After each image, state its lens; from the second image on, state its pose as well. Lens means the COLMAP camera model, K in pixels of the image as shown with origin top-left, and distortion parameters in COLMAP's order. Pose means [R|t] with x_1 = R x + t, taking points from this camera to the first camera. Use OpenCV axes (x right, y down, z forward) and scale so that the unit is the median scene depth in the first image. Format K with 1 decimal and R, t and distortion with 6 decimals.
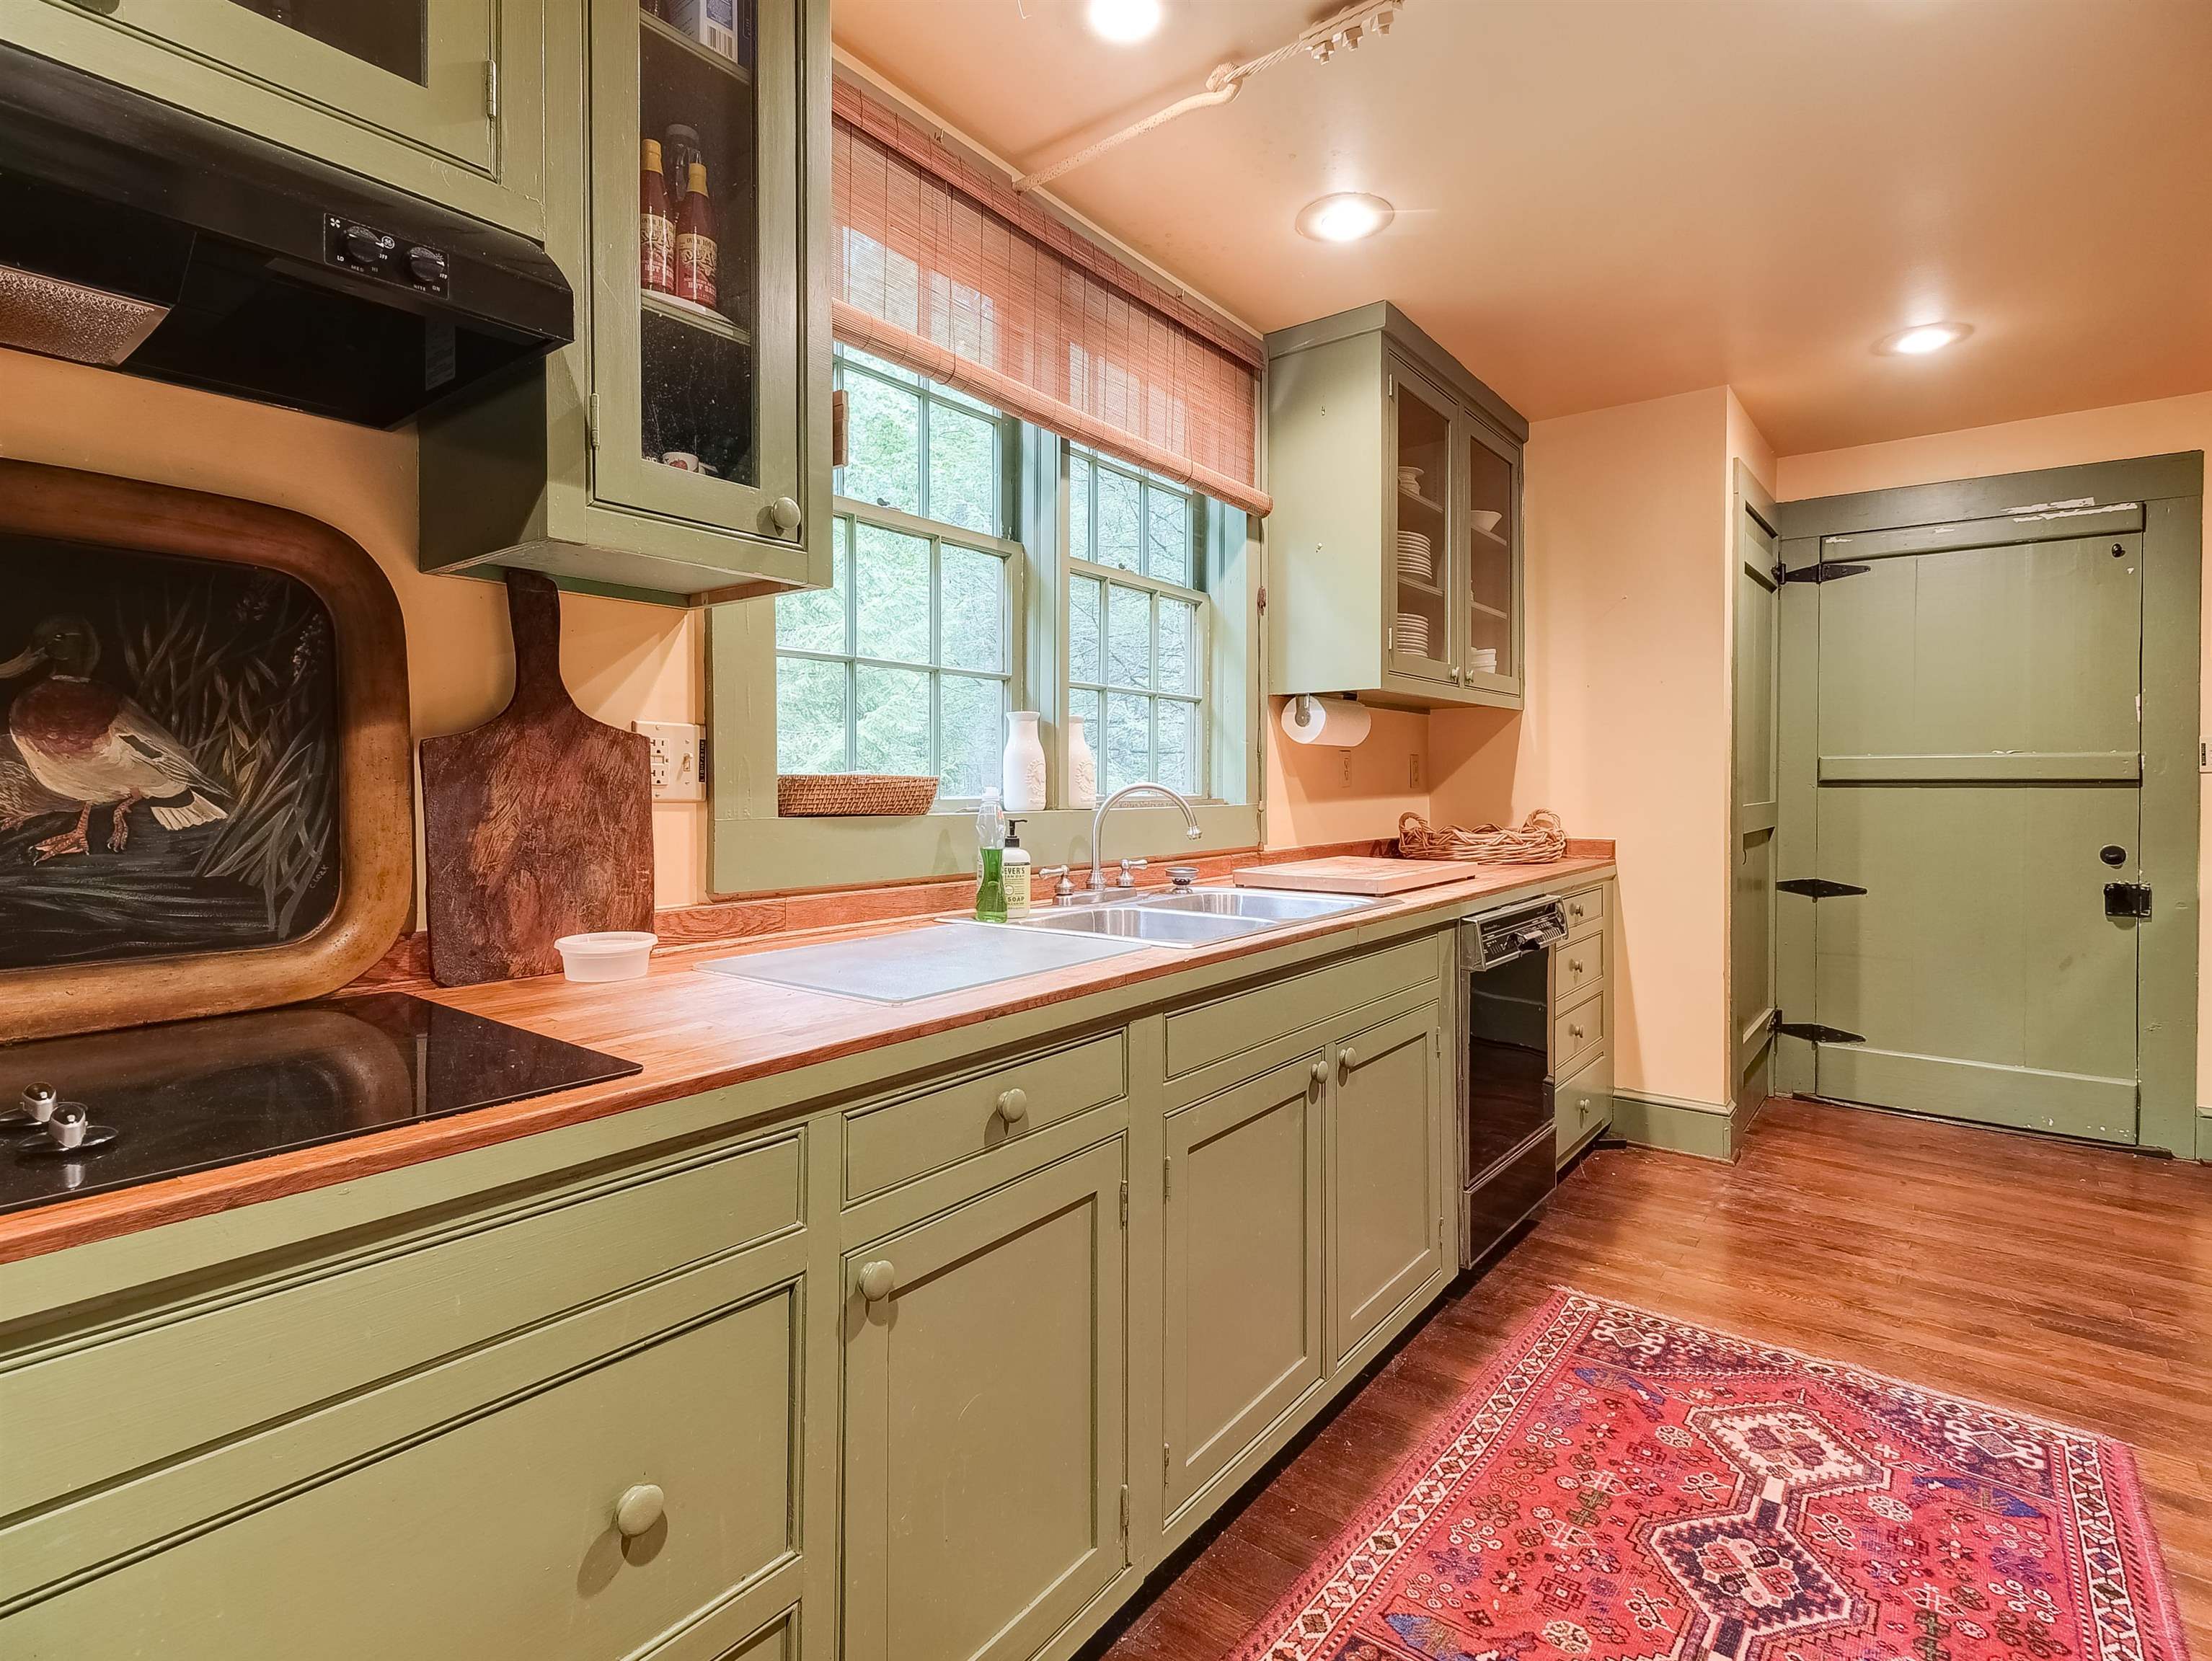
lens RADIAL K [[1081.6, 0, 1116.8], [0, 1081.6, 797.5], [0, 0, 1]] dist [-0.000612, -0.004395]
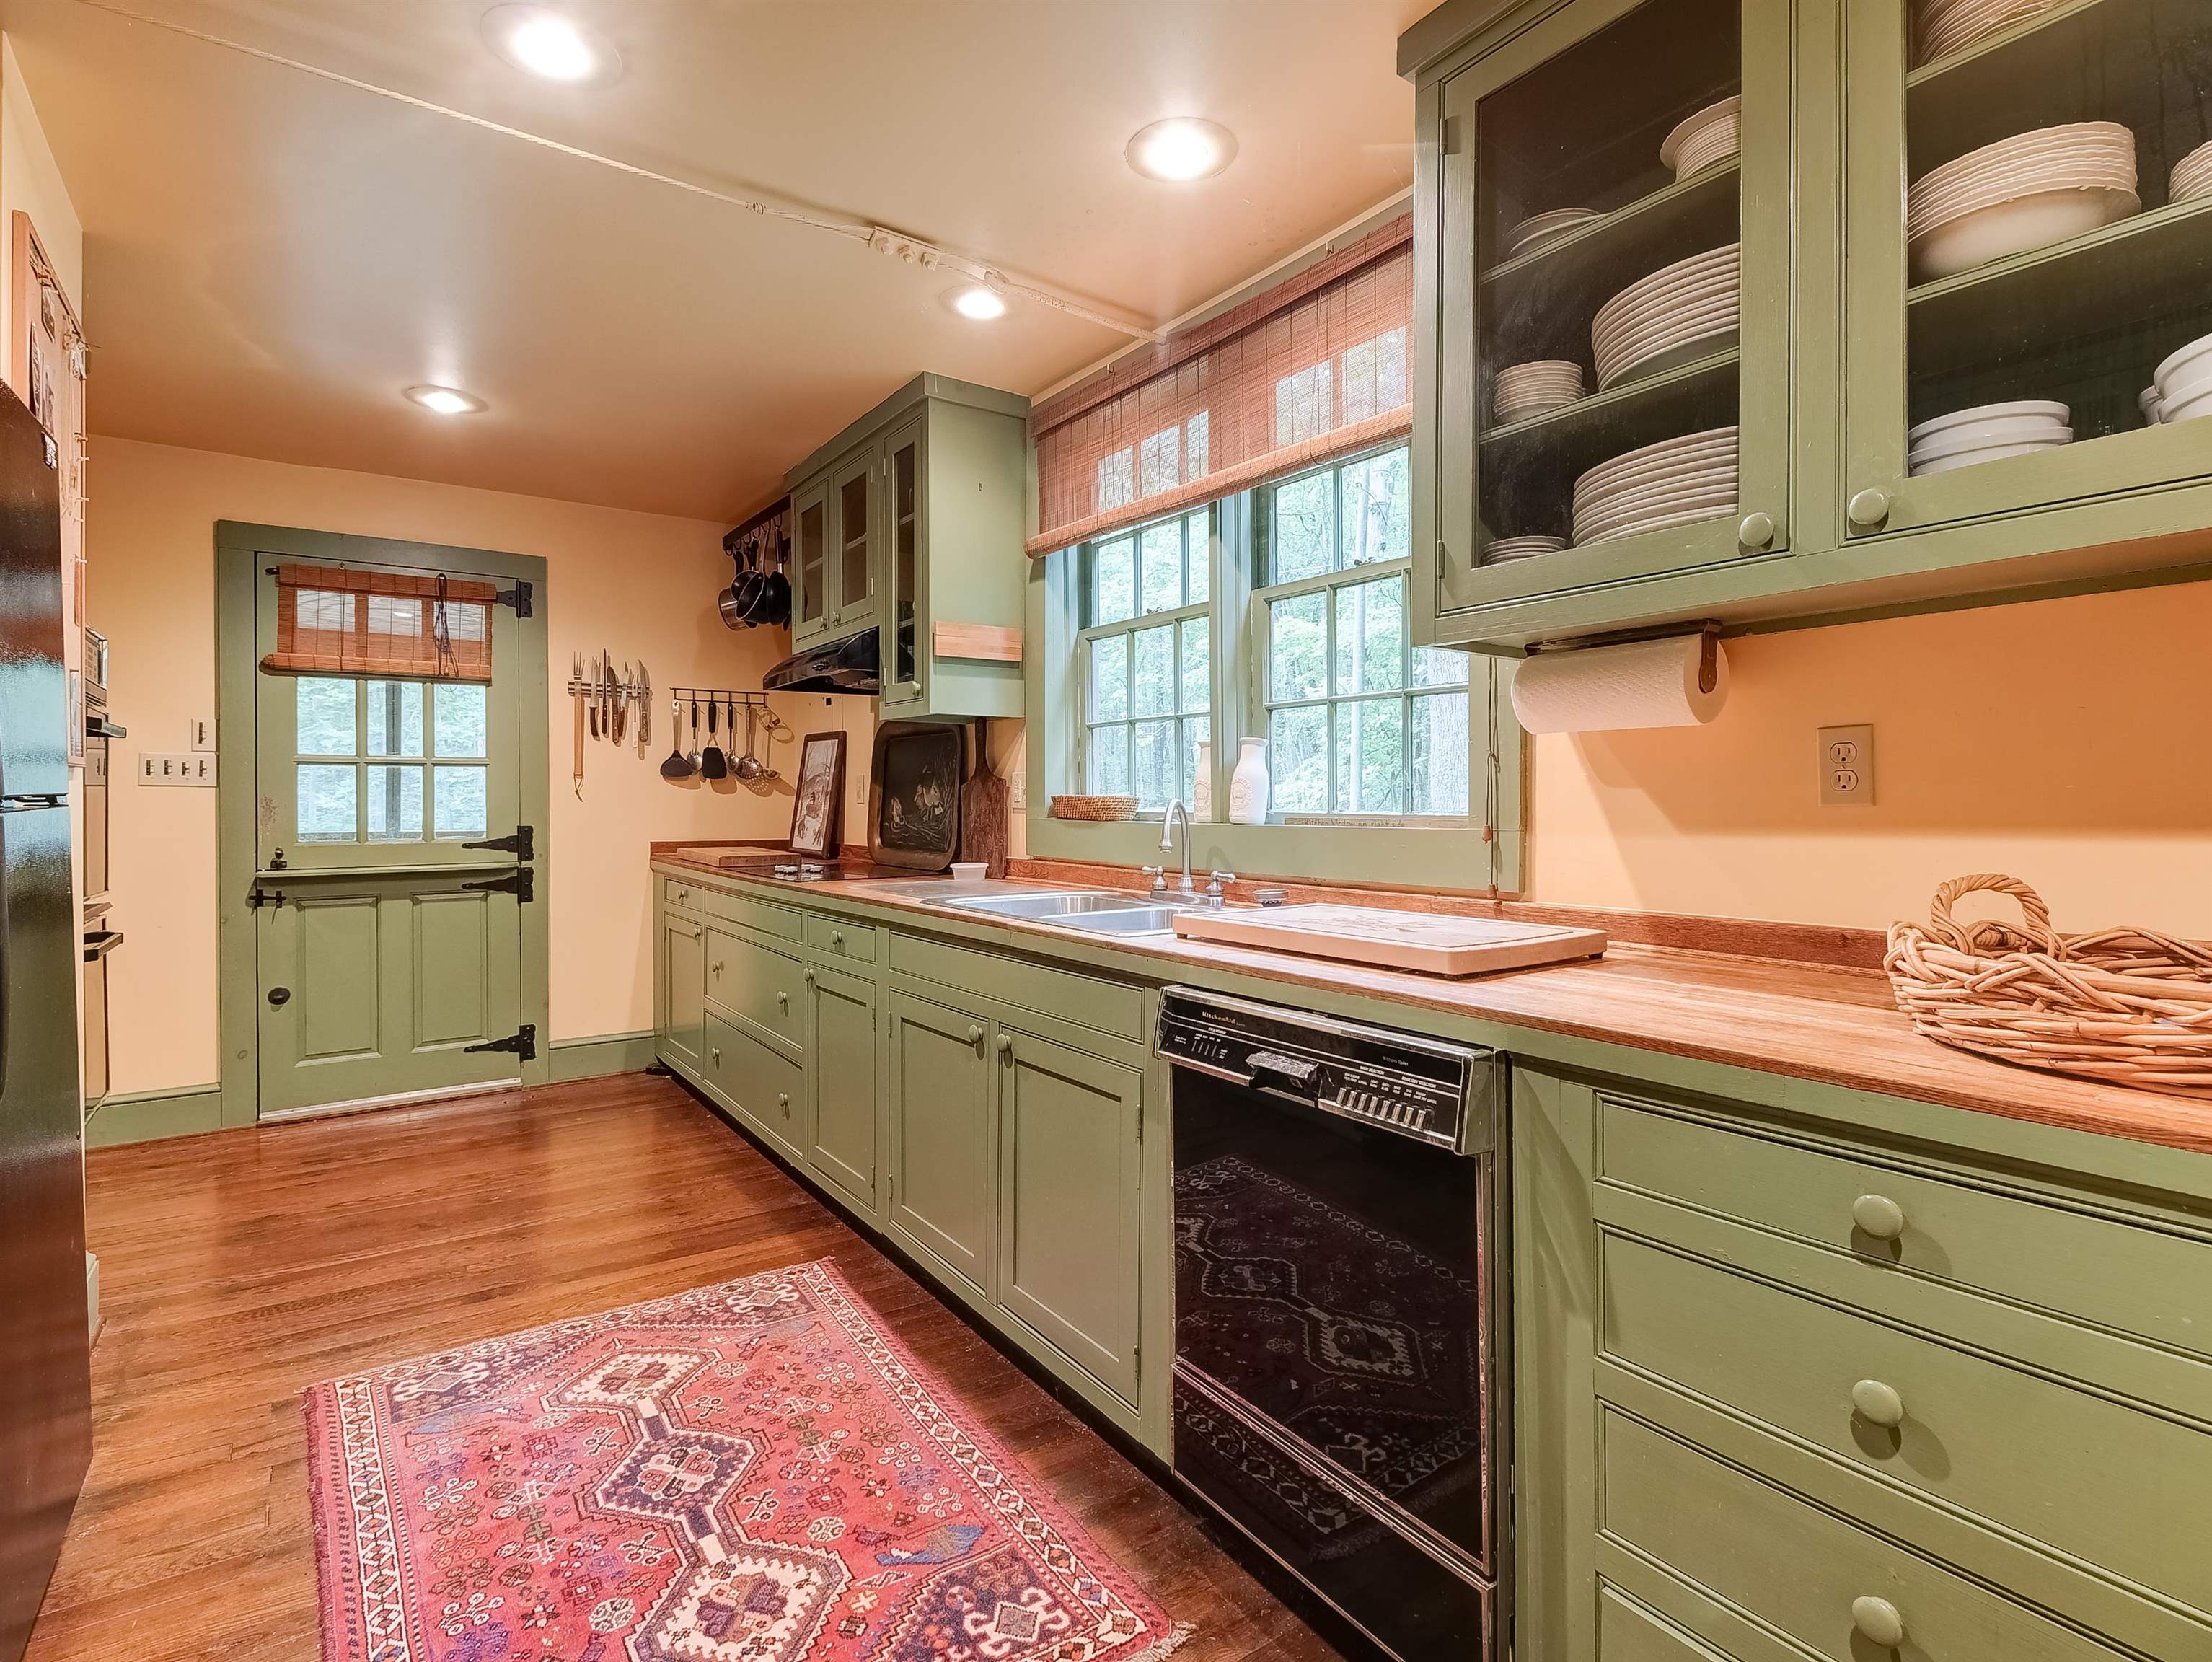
lens RADIAL K [[1081.7, 0, 1108.8], [0, 1081.7, 814.0], [0, 0, 1]] dist [-0.000612, -0.004395]
pose [[-0.286280, 0.007887, -0.958114, 1.431467], [-0.016363, 0.999780, 0.013119, -0.014789], [0.958006, 0.019433, -0.286088, 1.616216]]
